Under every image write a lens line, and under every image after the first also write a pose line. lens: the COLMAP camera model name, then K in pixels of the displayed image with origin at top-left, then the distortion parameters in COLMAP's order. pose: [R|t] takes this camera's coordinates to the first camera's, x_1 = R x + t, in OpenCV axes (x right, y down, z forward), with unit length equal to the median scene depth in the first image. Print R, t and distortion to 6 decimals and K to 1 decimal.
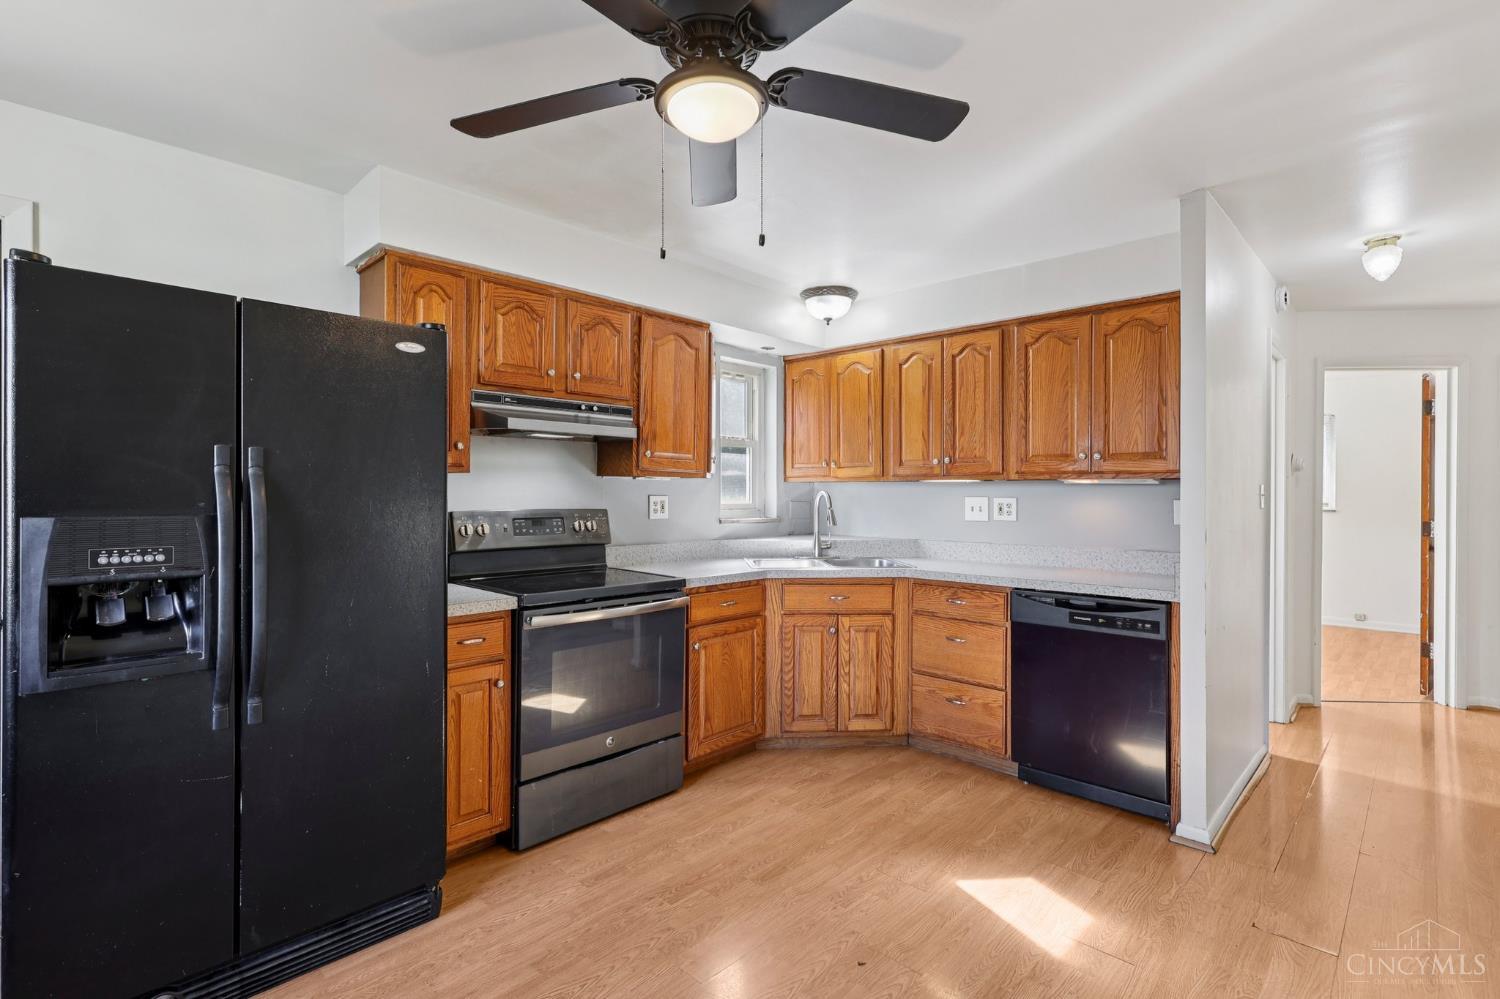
lens RADIAL K [[707.3, 0, 714.1], [0, 707.3, 498.2], [0, 0, 1]] dist [-0.001071, 0.000328]
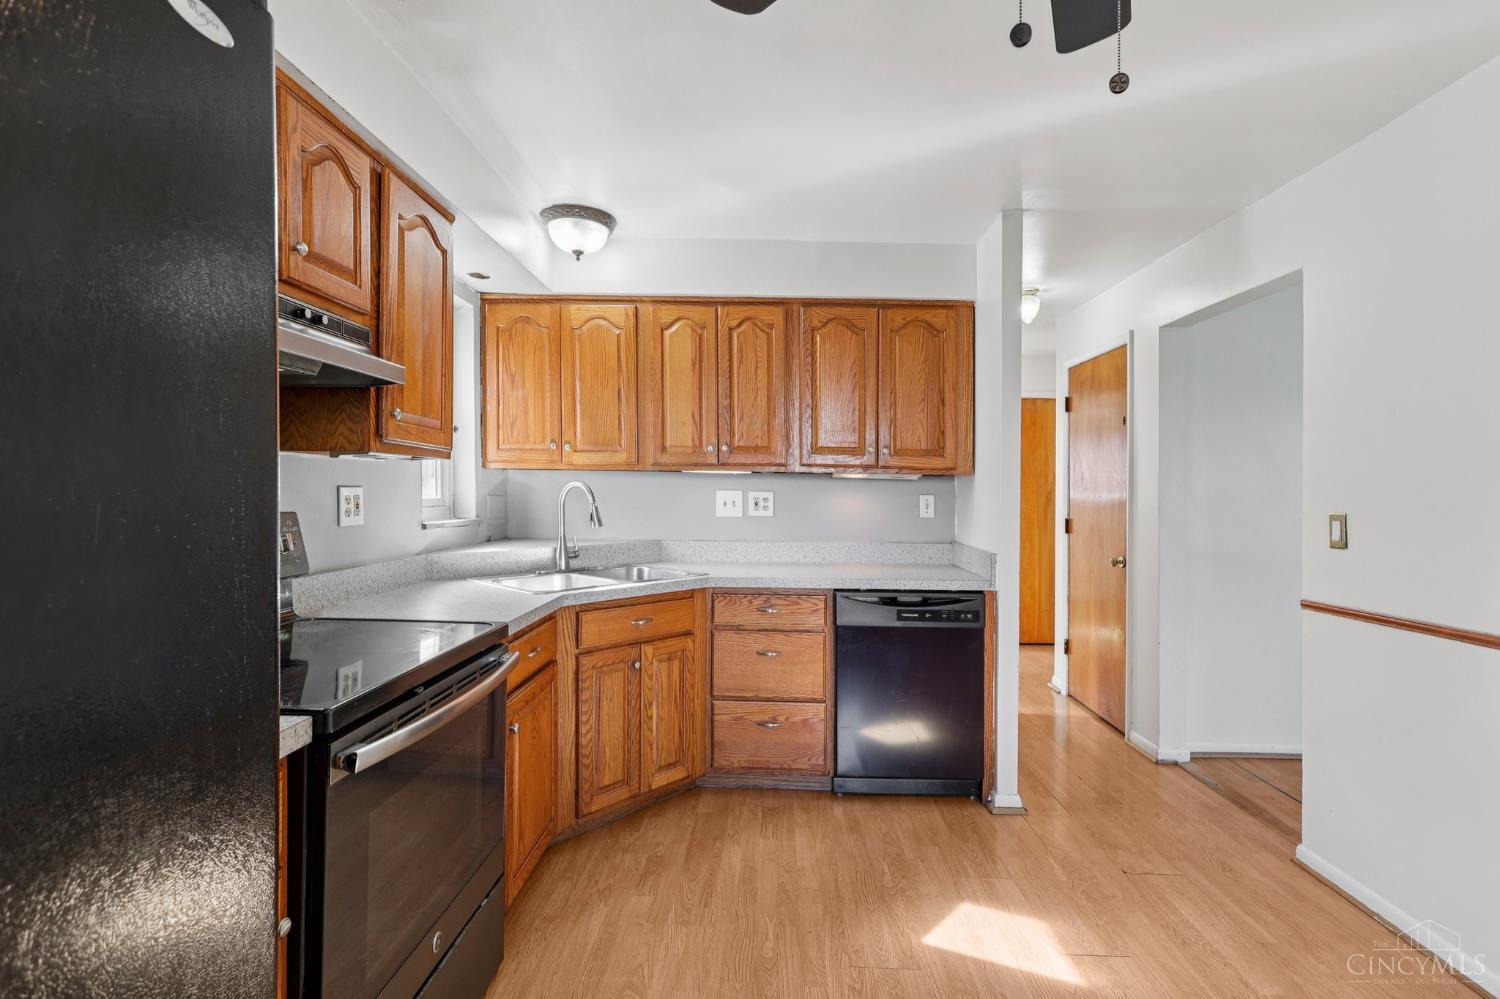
lens RADIAL K [[739.7, 0, 758.1], [0, 739.7, 507.0], [0, 0, 1]] dist [0.024181, 0.000325]
pose [[0.719327, -0.012310, 0.694562, -0.297055], [-0.006162, 0.999691, 0.024100, -0.004071], [-0.694644, -0.021616, 0.719029, 0.344225]]
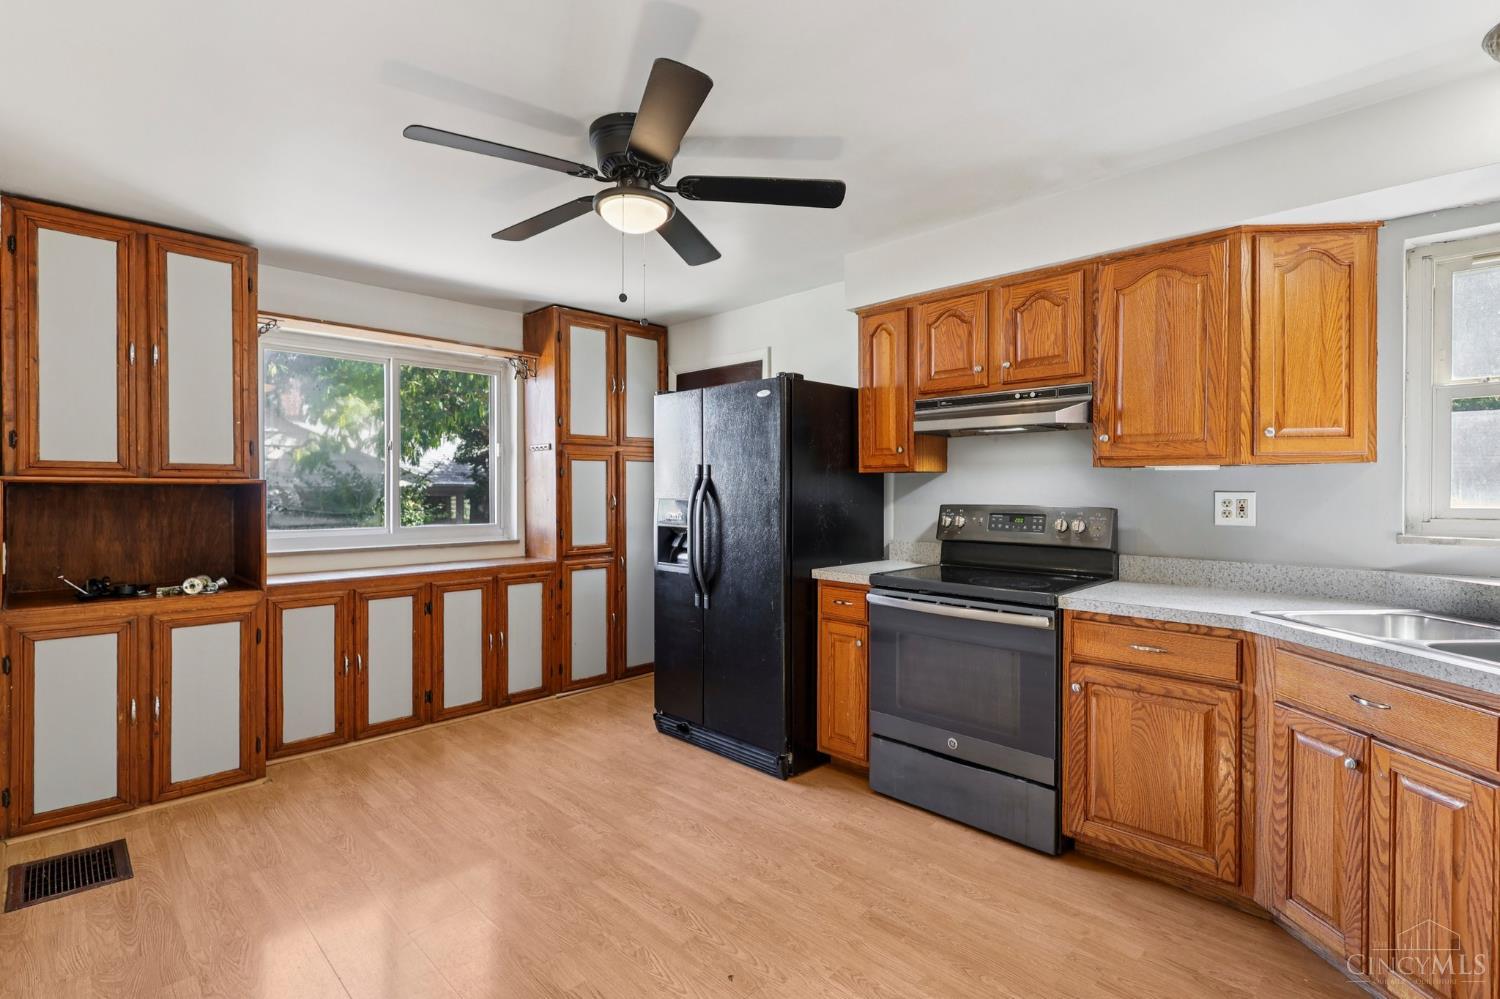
lens RADIAL K [[697.3, 0, 749.3], [0, 697.3, 496.5], [0, 0, 1]] dist [-0.001243, 0.001245]
pose [[0.008864, 0.008705, -0.999923, 0.659662], [-0.004591, 0.999952, 0.008665, -0.002763], [0.999950, 0.004514, 0.008903, 0.579063]]
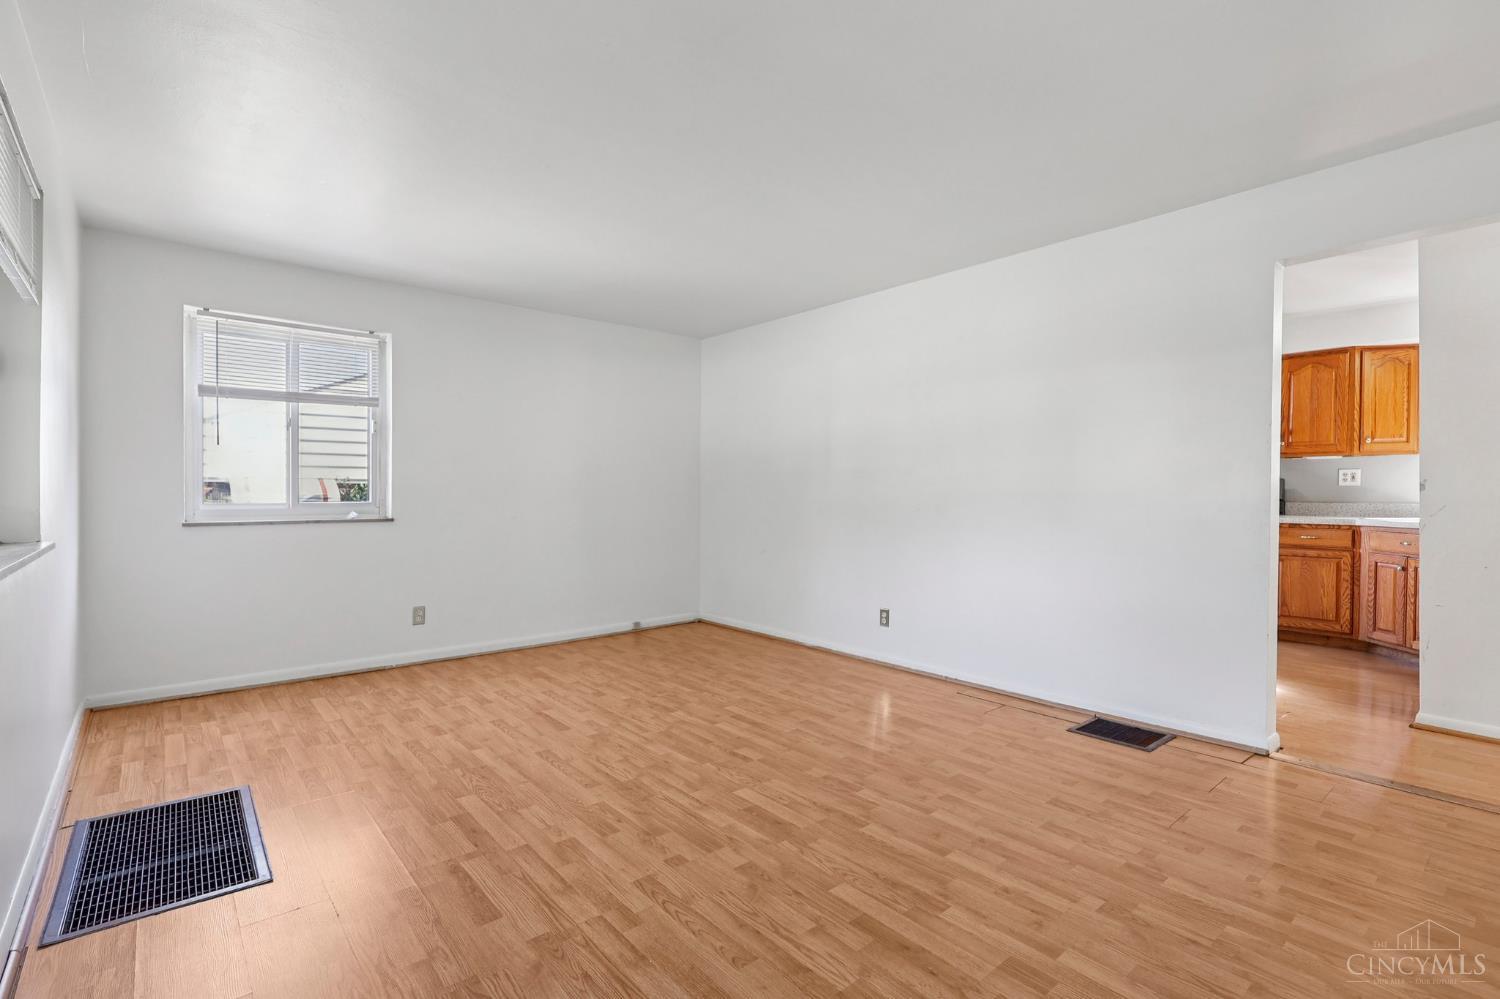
lens RADIAL K [[696.8, 0, 746.5], [0, 696.8, 508.6], [0, 0, 1]] dist [0.001590, 0.000909]
pose [[-0.077826, 0.023366, -0.996693, 1.561925], [-0.002281, 0.999719, 0.023615, 0.050469], [0.996964, 0.004112, -0.077751, -0.103839]]
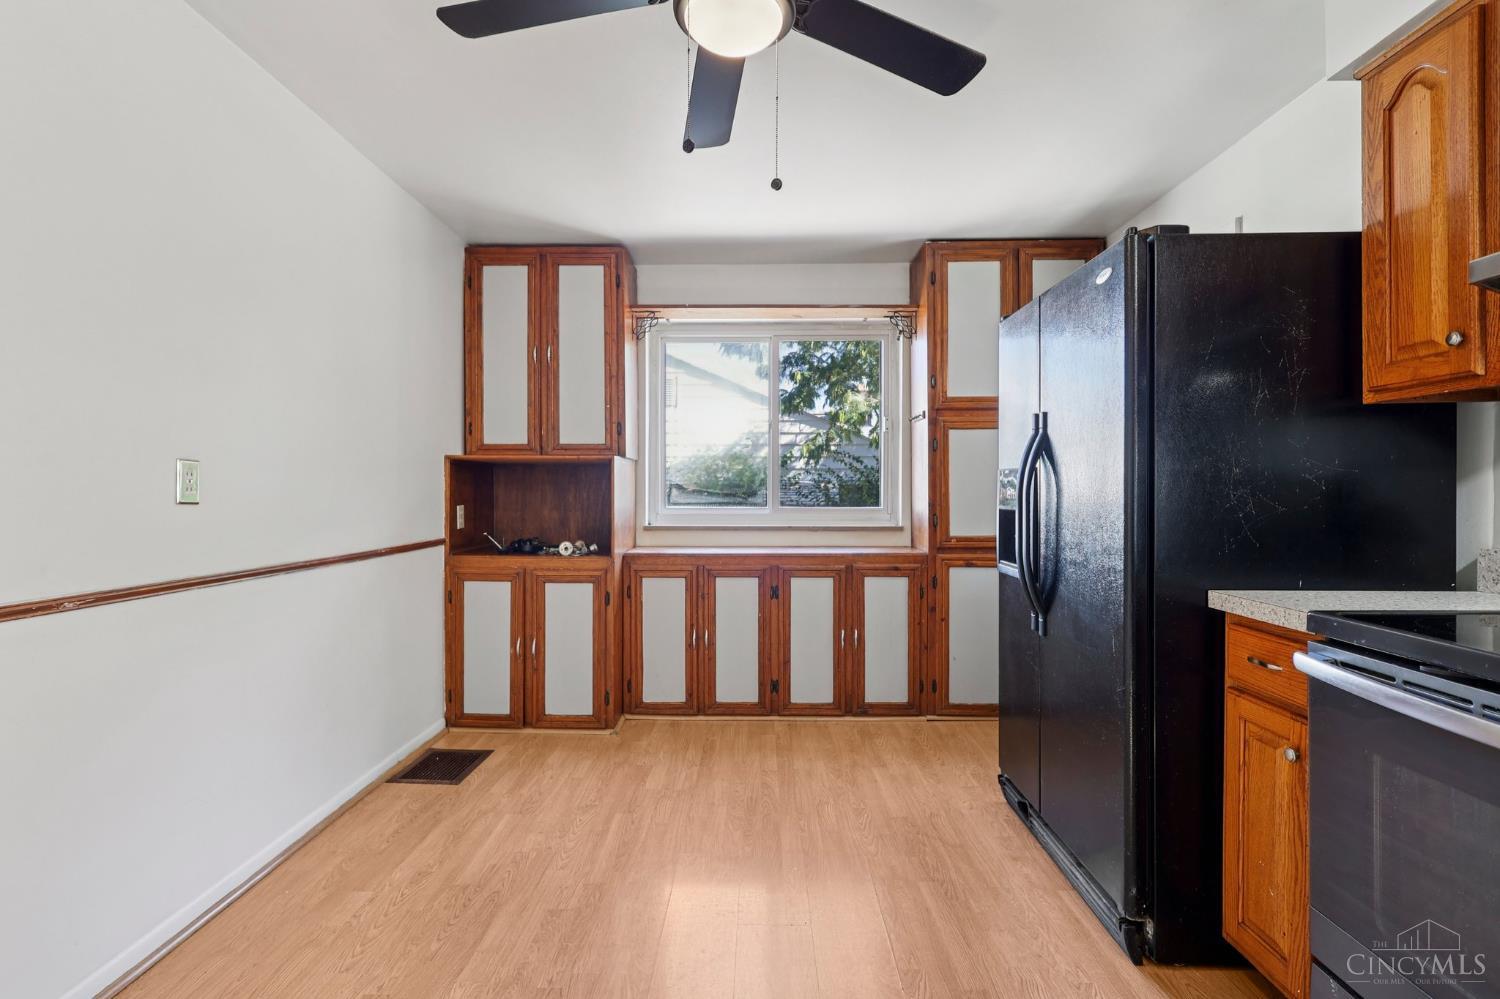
lens RADIAL K [[697.3, 0, 749.3], [0, 697.3, 496.5], [0, 0, 1]] dist [-0.001243, 0.001245]
pose [[-0.713388, 0.005678, -0.700747, 0.303574], [-0.003230, 0.999930, 0.011391, 0.031918], [0.700762, 0.010389, -0.713319, 0.795785]]
